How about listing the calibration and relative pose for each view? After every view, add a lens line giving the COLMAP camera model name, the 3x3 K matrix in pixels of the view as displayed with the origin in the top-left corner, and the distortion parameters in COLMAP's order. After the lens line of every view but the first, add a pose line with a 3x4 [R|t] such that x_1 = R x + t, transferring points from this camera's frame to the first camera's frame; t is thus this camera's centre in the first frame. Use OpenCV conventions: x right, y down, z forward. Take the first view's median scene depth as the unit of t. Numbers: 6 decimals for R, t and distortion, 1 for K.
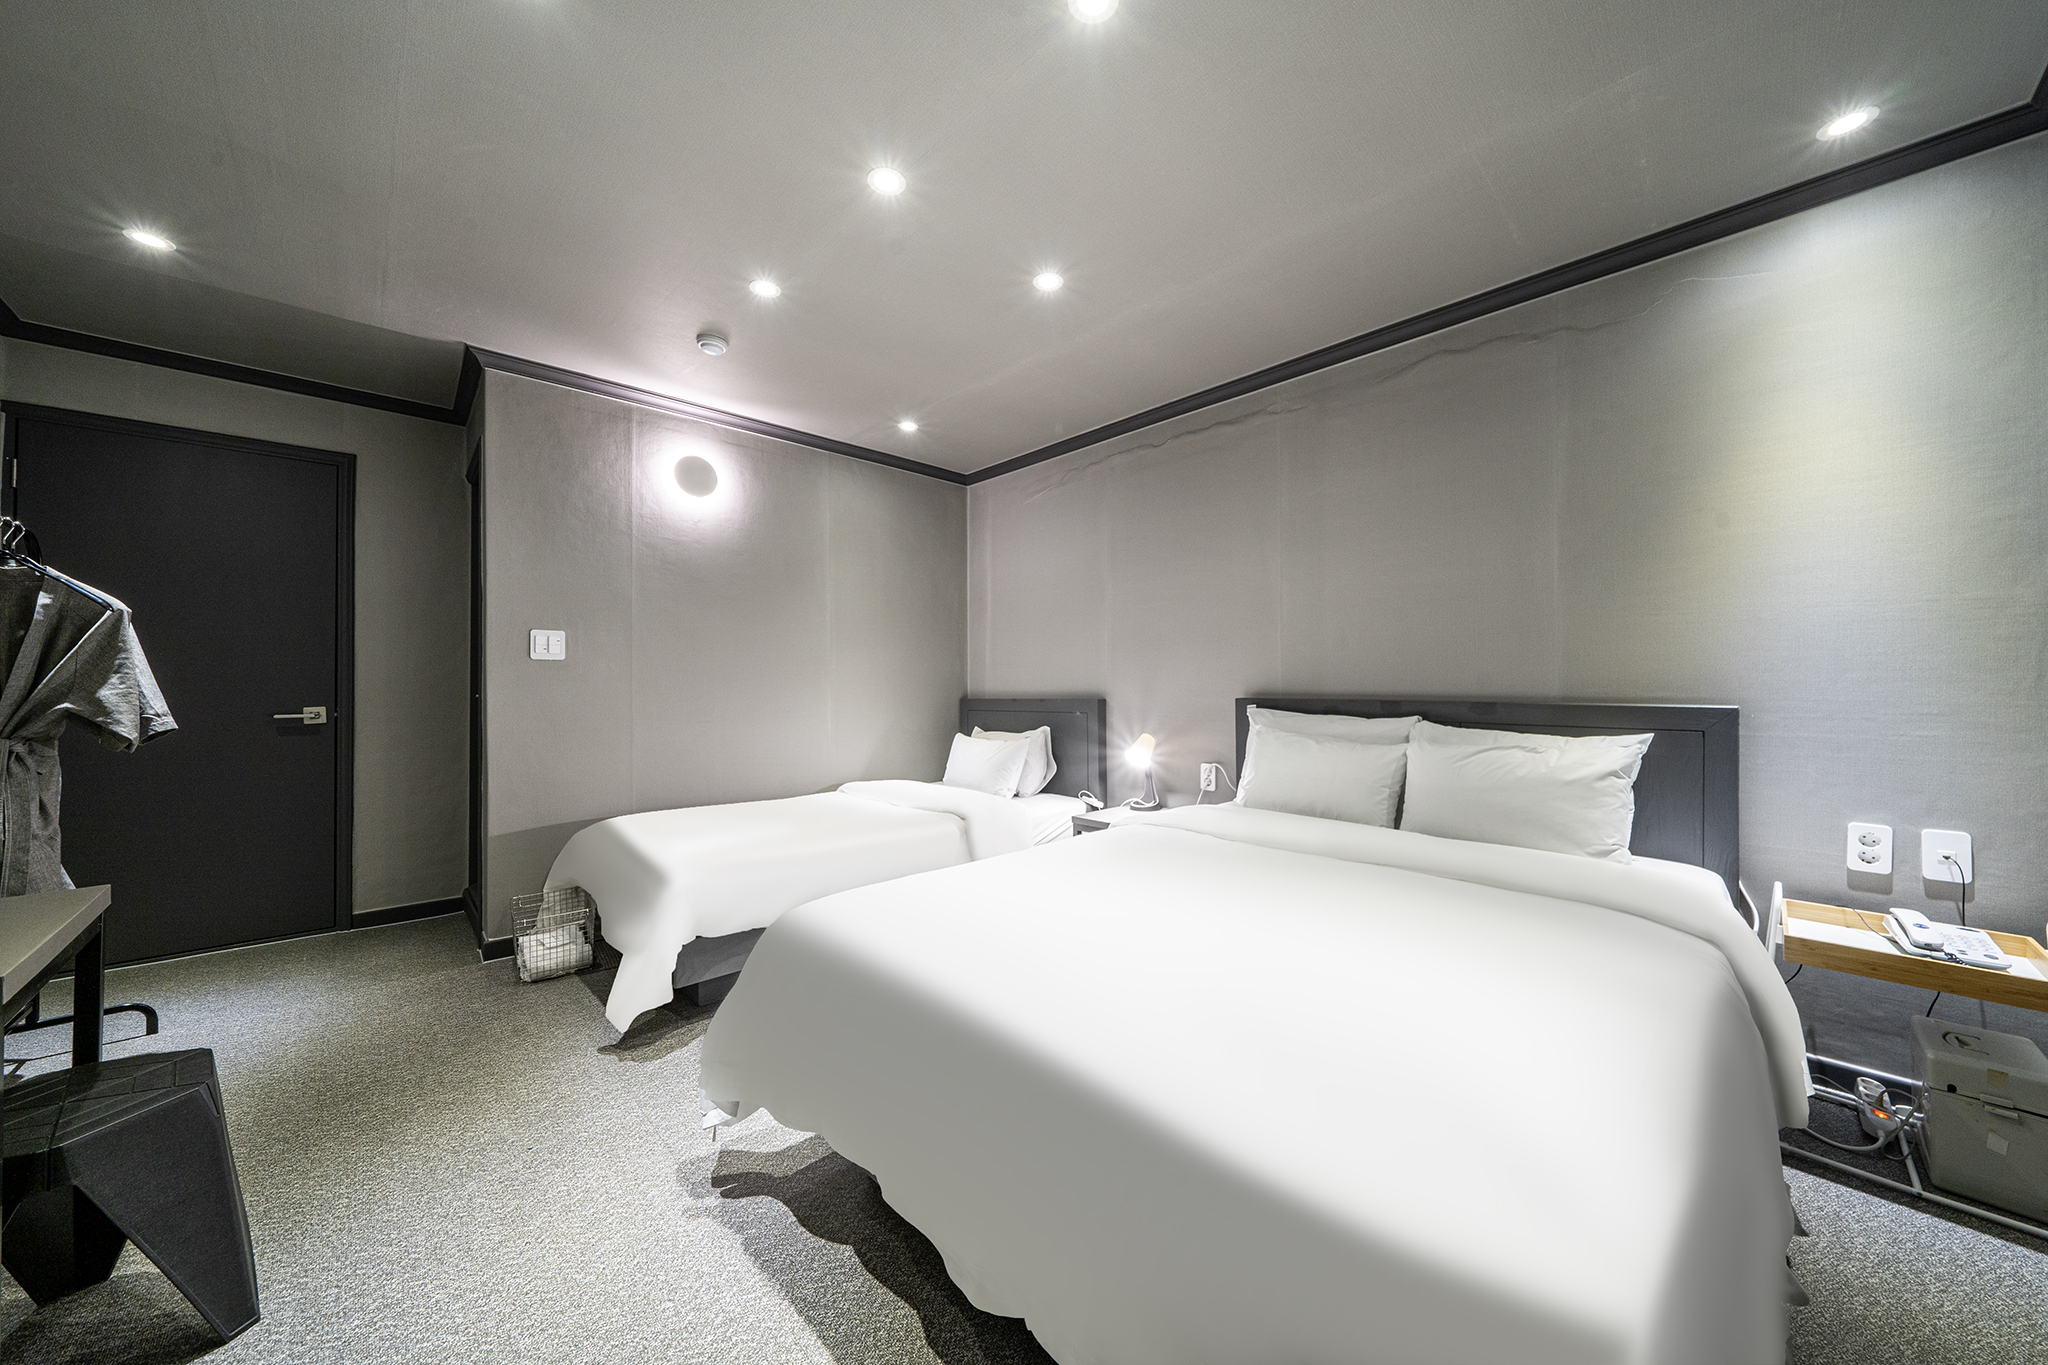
lens RADIAL K [[616.4, 0, 1024.0], [0, 616.4, 682.5], [0, 0, 1]] dist [0.012566, -0.000006]
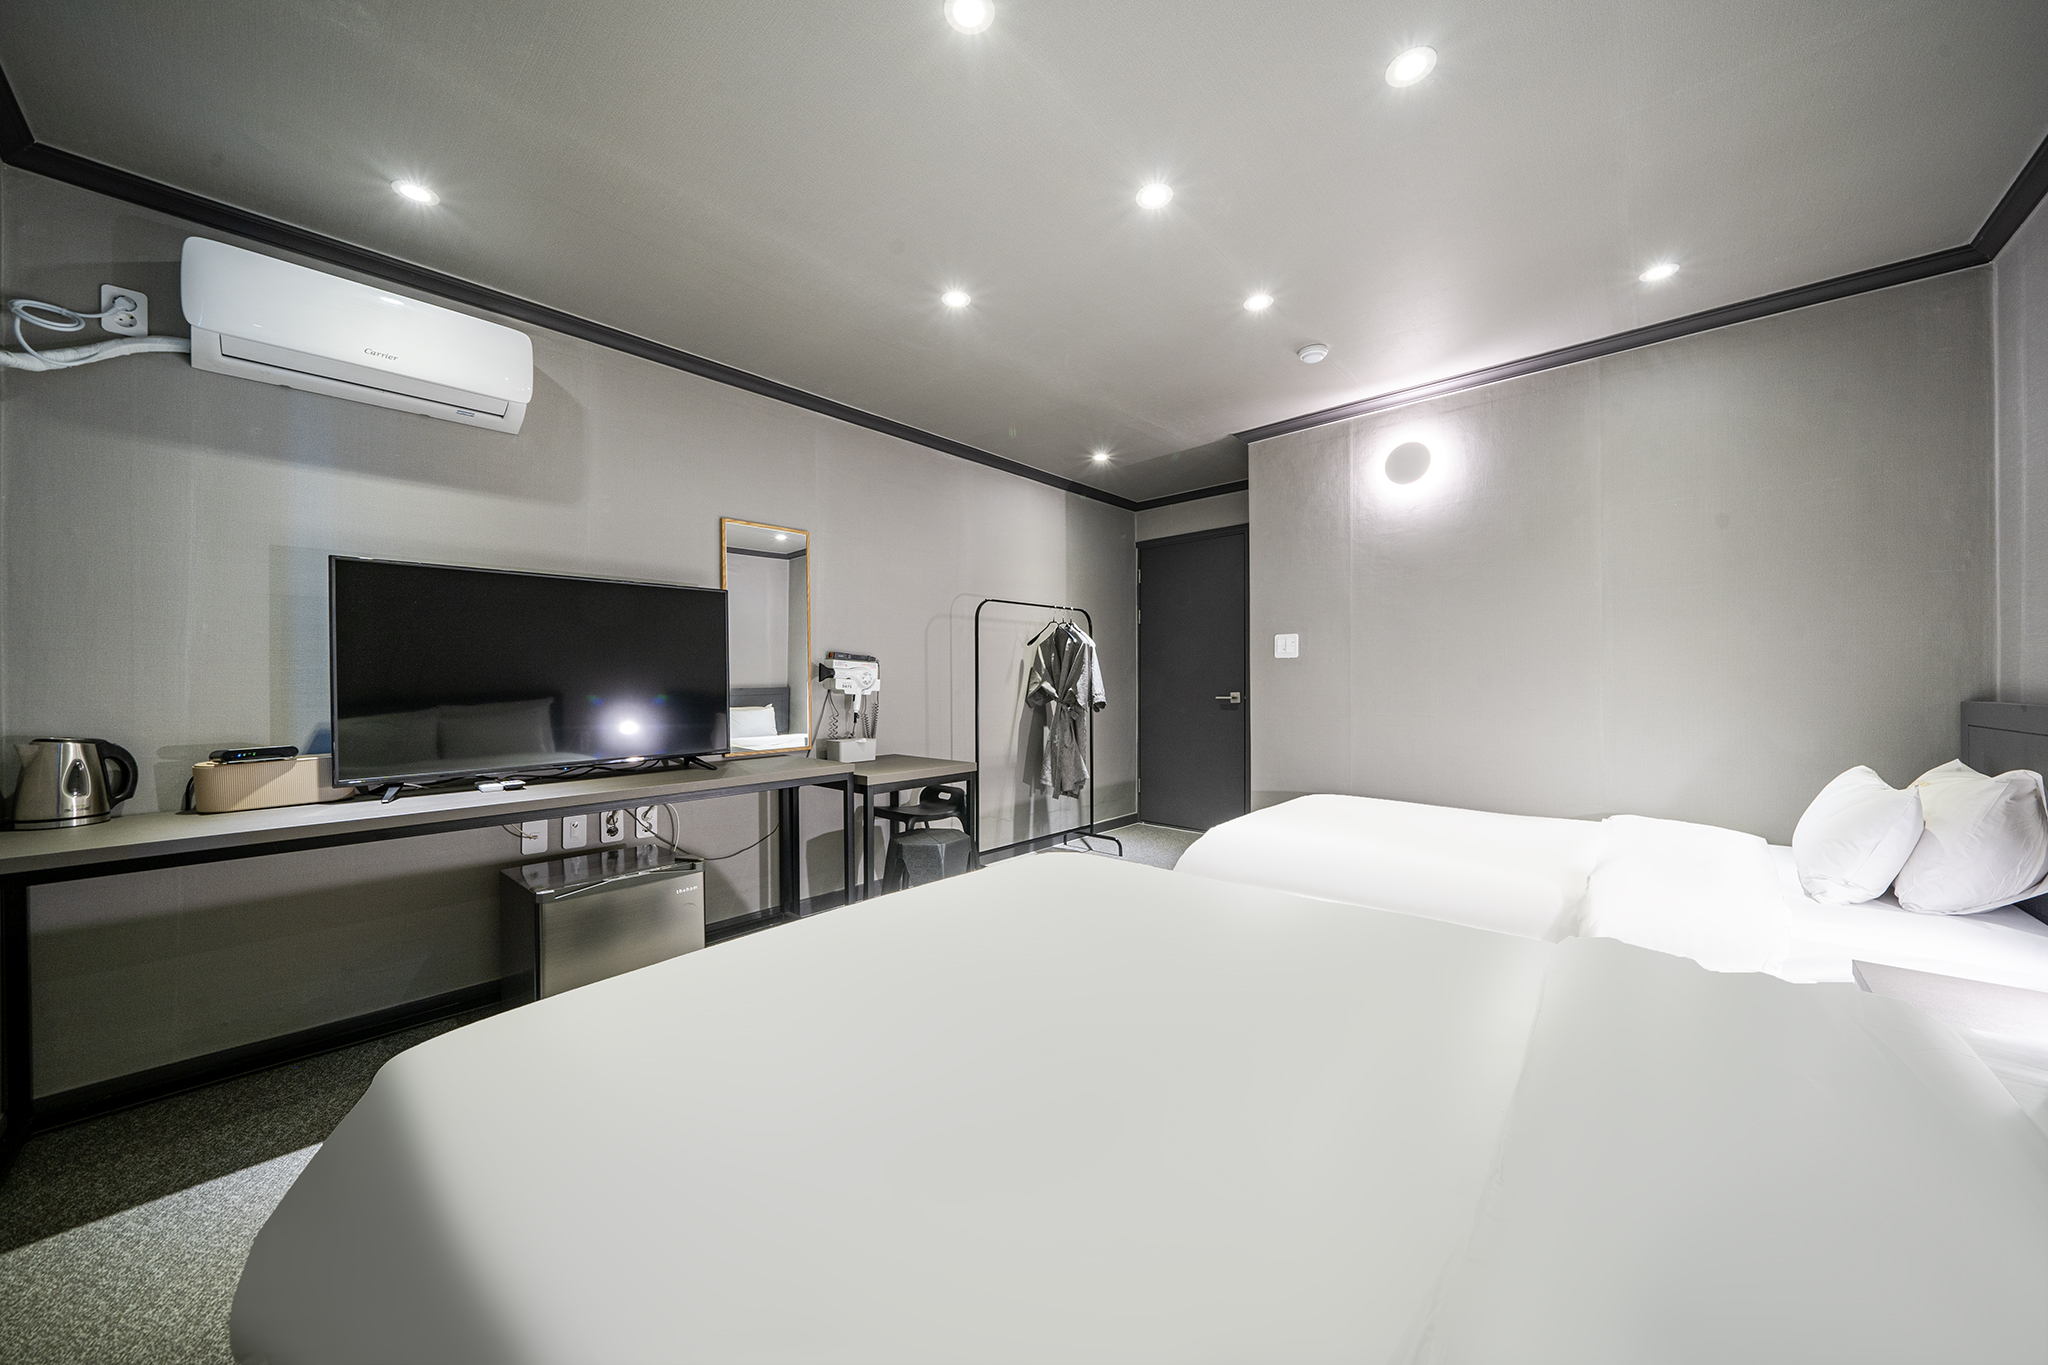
lens RADIAL K [[661.7, 0, 1042.9], [0, 661.7, 642.1], [0, 0, 1]] dist [0.000426, -0.004906]
pose [[0.092433, -0.035746, -0.995077, 0.444042], [-0.022331, 0.999030, -0.037962, -0.008101], [0.995468, 0.025730, 0.091545, 0.377379]]
